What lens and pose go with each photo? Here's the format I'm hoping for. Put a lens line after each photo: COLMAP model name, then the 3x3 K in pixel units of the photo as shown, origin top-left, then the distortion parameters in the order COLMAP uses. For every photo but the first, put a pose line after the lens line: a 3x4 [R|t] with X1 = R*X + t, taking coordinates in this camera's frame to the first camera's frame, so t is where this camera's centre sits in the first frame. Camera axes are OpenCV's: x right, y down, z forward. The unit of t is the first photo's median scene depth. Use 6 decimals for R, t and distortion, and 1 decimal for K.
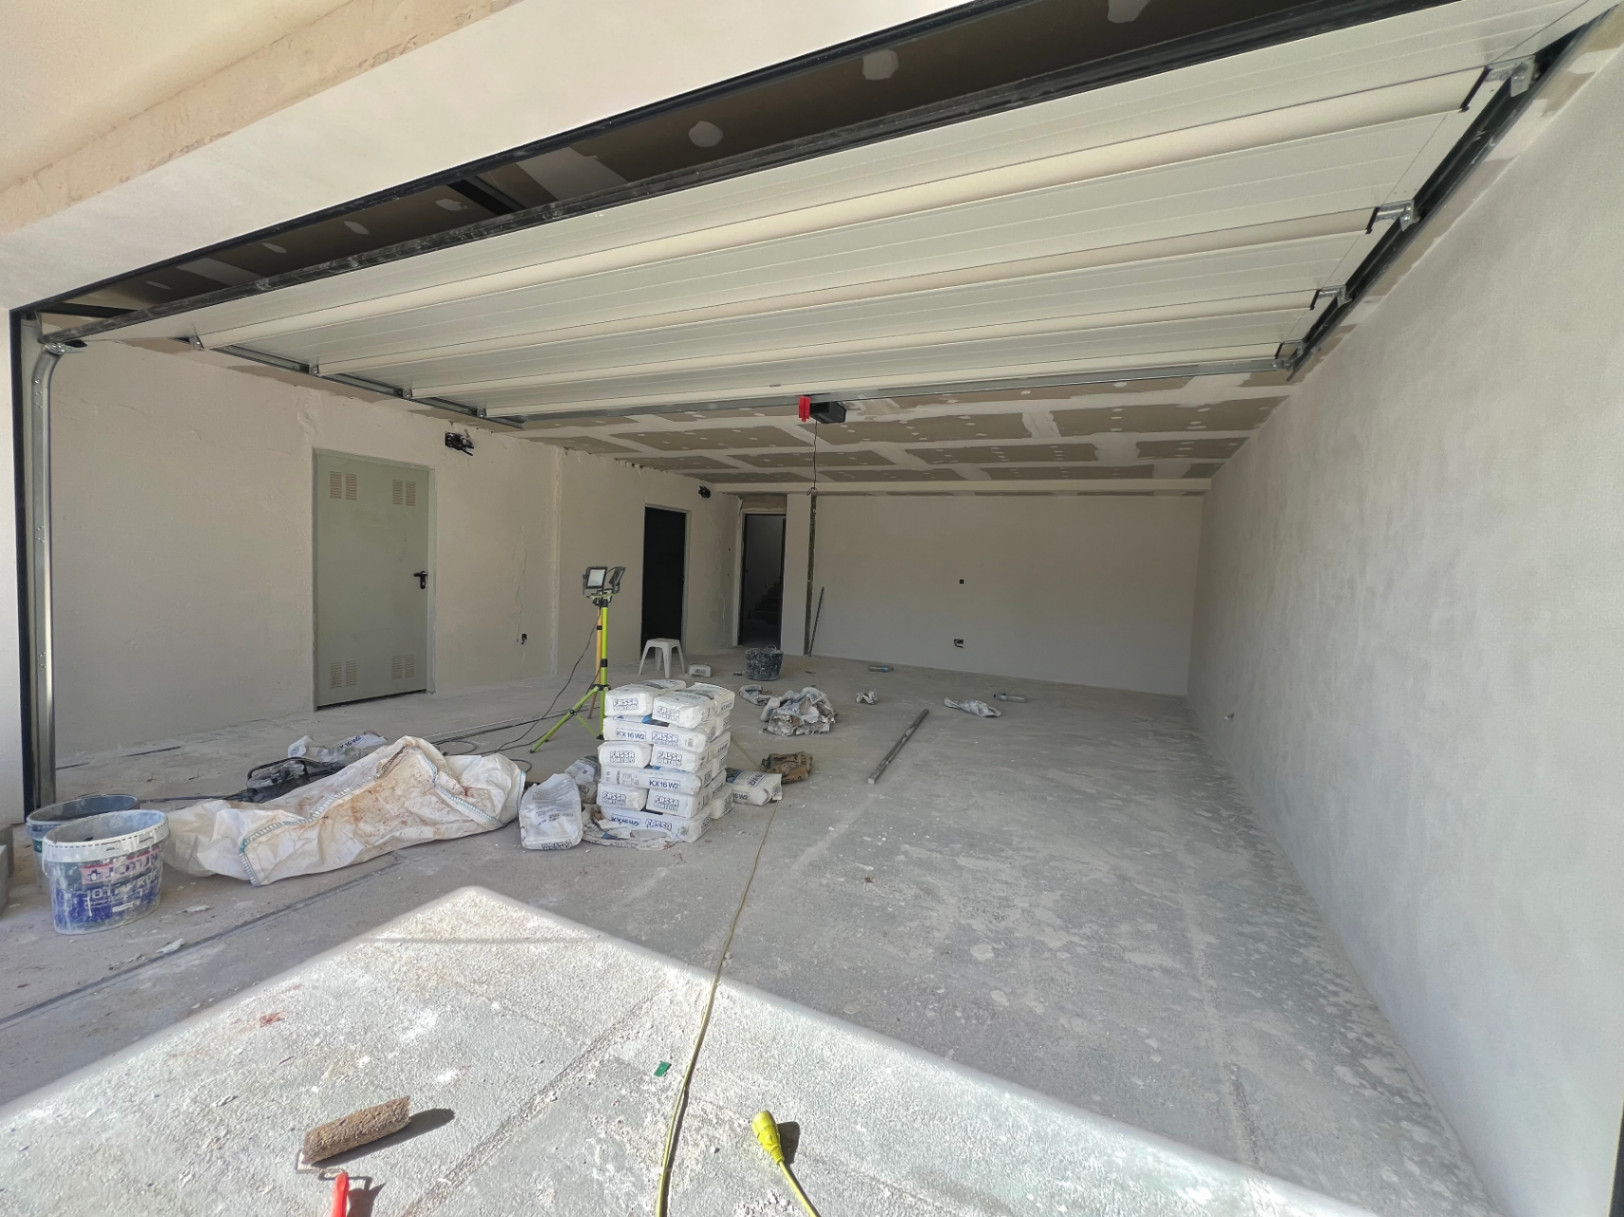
lens RADIAL K [[650.9, 0, 808.3], [0, 650.9, 608.6], [0, 0, 1]] dist [0.001121, 0.000201]
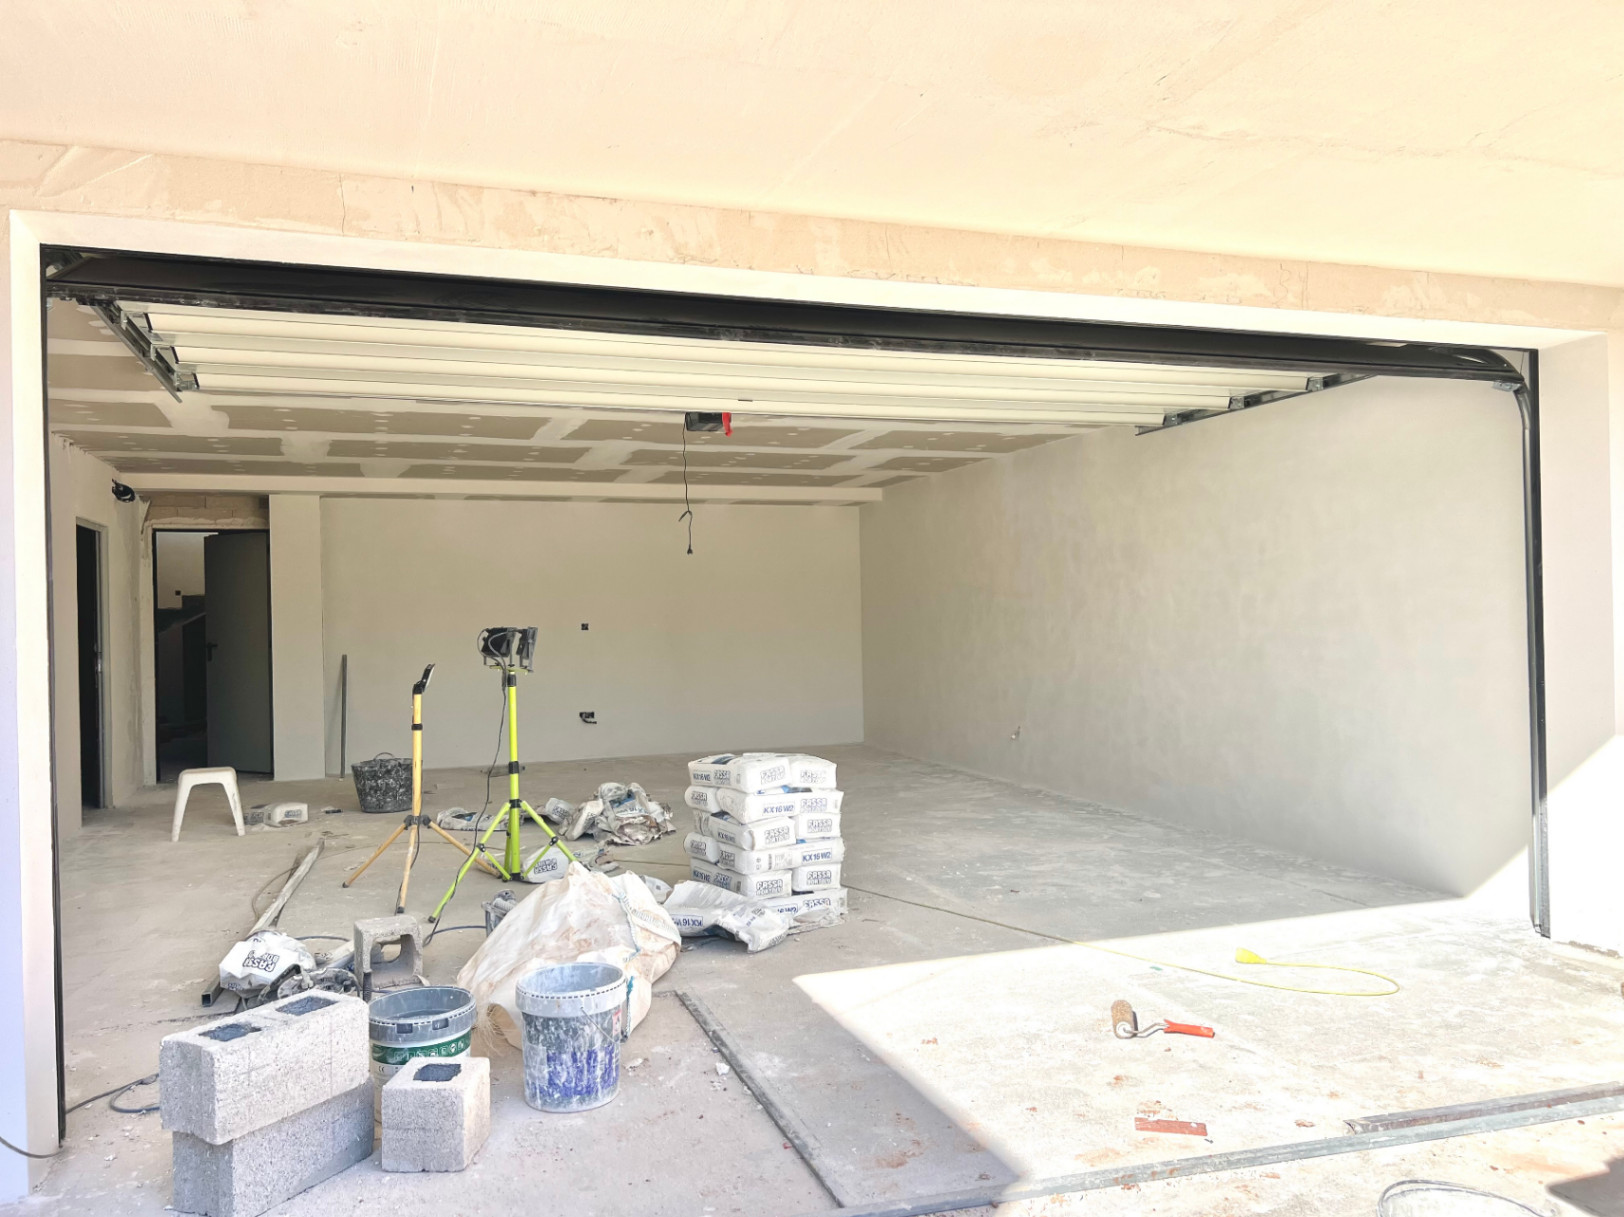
lens RADIAL K [[1209.1, 0, 815.6], [0, 1209.1, 608.7], [0, 0, 1]] dist [0.047512, -0.002938]
pose [[0.710994, -0.059688, 0.700661, -0.874659], [0.100798, 0.994752, -0.017543, -0.025179], [-0.695937, 0.083099, 0.713279, -0.137051]]
